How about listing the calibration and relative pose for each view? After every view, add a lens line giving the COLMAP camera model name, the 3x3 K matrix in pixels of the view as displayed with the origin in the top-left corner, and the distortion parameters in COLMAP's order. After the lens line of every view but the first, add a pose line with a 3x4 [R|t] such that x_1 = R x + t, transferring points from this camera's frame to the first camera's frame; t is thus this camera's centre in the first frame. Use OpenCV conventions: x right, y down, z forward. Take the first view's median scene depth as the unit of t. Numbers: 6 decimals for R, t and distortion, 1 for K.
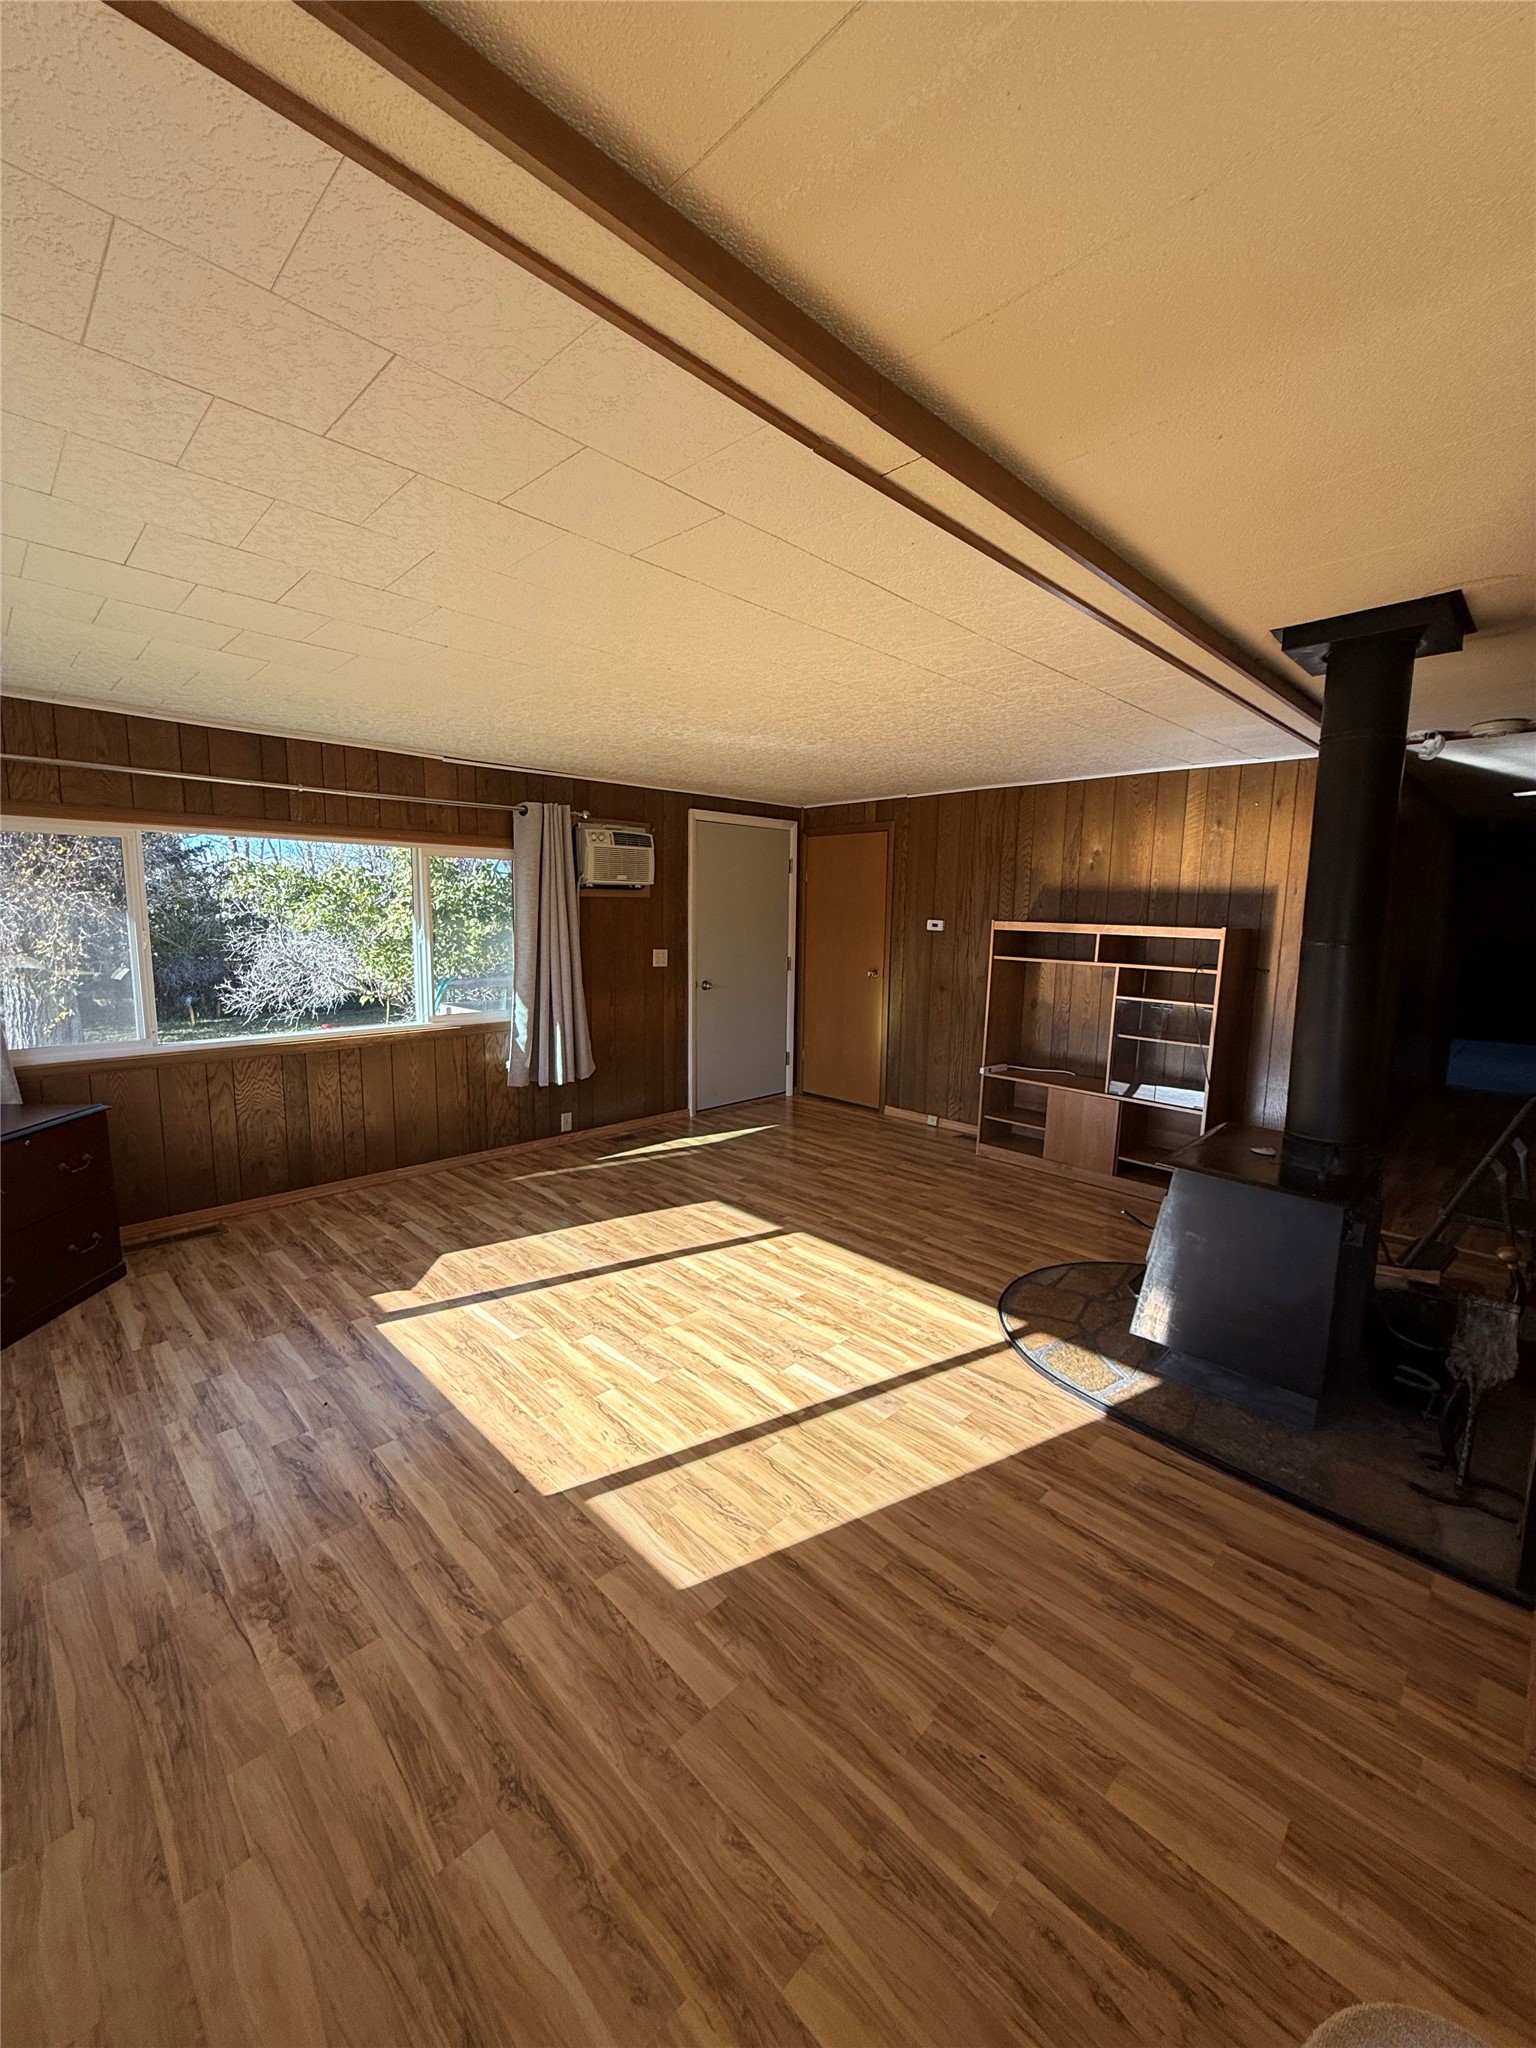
lens RADIAL K [[813.4, 0, 768.0], [0, 813.4, 1021.7], [0, 0, 1]] dist [-0.001251, -0.000211]
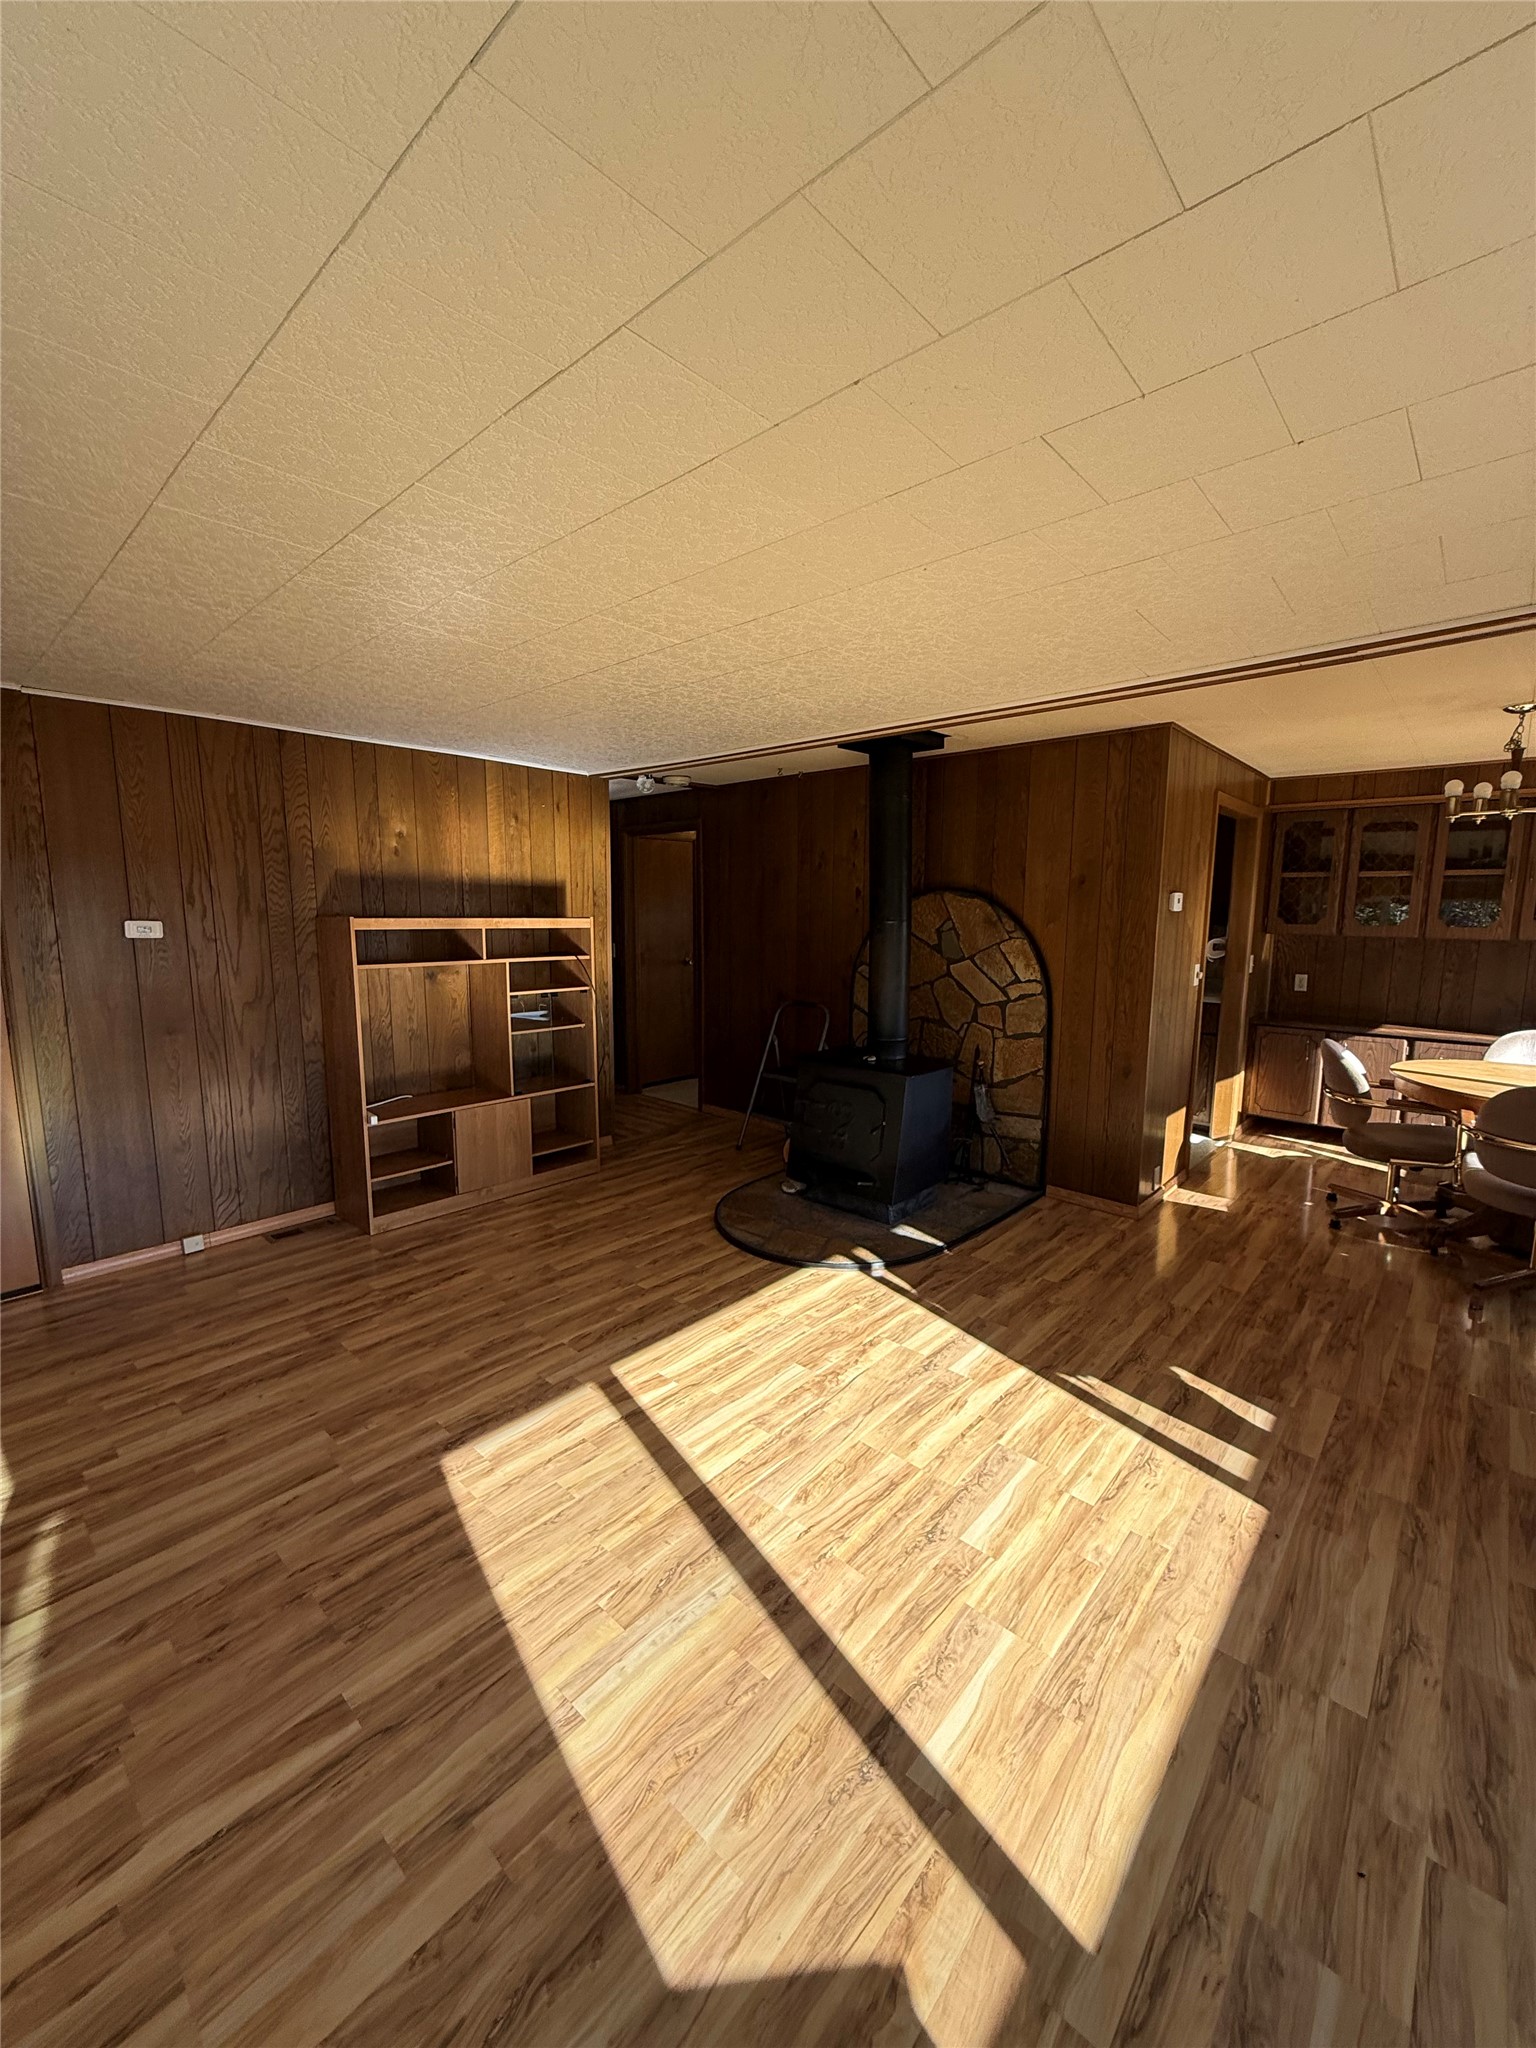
lens RADIAL K [[813.4, 0, 771.5], [0, 813.4, 1019.8], [0, 0, 1]] dist [-0.001251, -0.000211]
pose [[-0.053983, -0.150681, 0.987107, -0.640519], [0.136919, 0.978095, 0.156793, -0.129804], [-0.989110, 0.143618, -0.032170, 0.882150]]
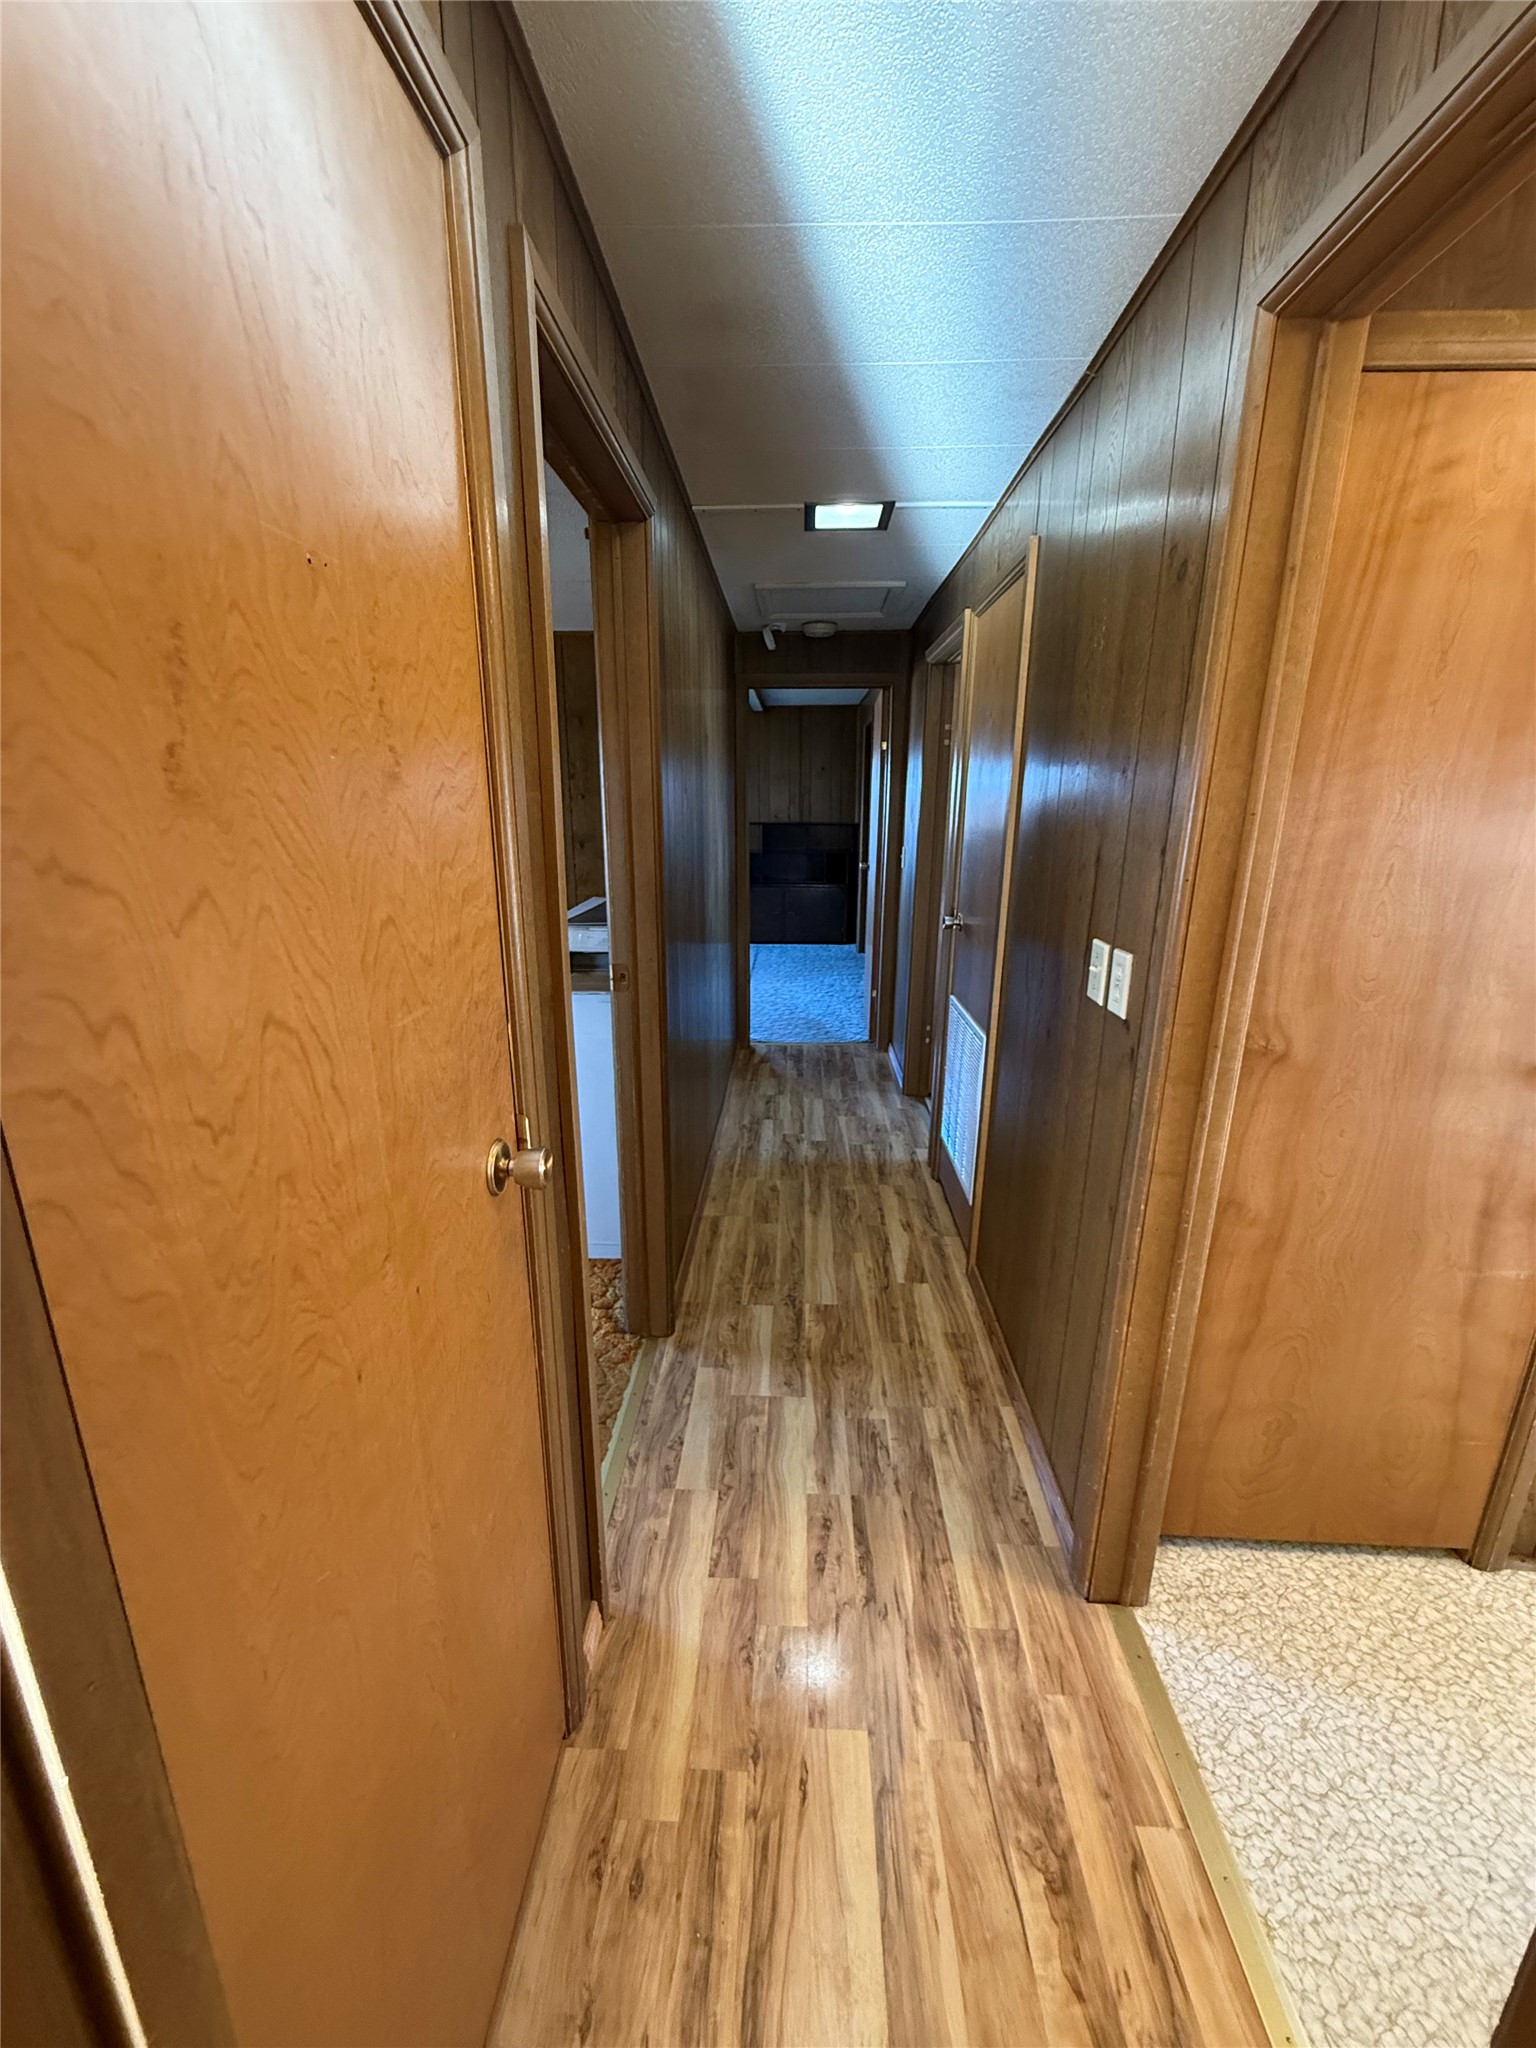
lens RADIAL K [[813.4, 0, 766.7], [0, 813.4, 1021.2], [0, 0, 1]] dist [-0.001251, -0.000211]
pose [[0.677967, 0.183933, -0.711708, -0.200039], [-0.100303, 0.982281, 0.158312, -0.022035], [0.728217, -0.035944, 0.684404, 0.187898]]
